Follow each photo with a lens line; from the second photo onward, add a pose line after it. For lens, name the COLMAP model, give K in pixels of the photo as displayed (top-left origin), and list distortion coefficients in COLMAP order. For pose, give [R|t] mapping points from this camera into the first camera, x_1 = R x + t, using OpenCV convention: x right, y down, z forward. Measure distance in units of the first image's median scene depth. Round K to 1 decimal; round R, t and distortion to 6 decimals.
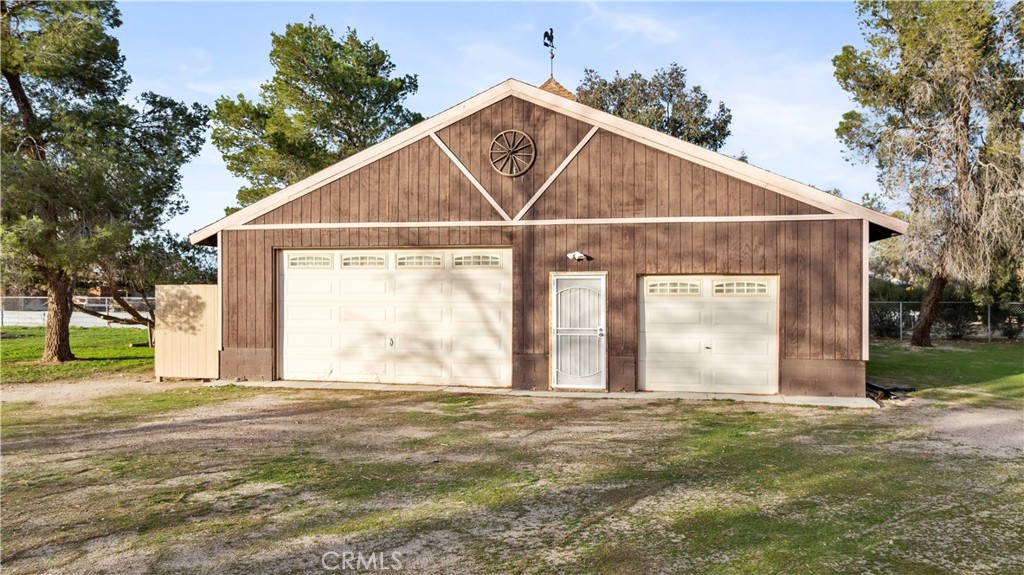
lens RADIAL K [[729.3, 0, 515.2], [0, 729.3, 283.9], [0, 0, 1]] dist [0.000920, 0.004880]
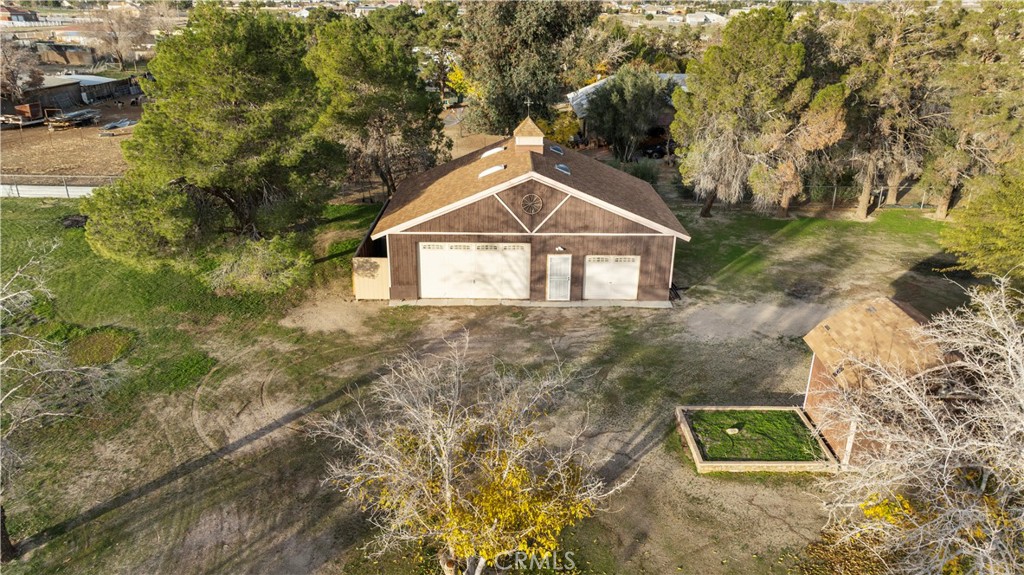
lens RADIAL K [[729.3, 0, 515.2], [0, 729.3, 283.9], [0, 0, 1]] dist [0.000920, 0.004880]
pose [[0.975659, -0.069937, 0.207842, -0.550592], [-0.010002, 0.932604, 0.360762, -0.776794], [-0.219065, -0.354060, 0.909204, -1.144099]]
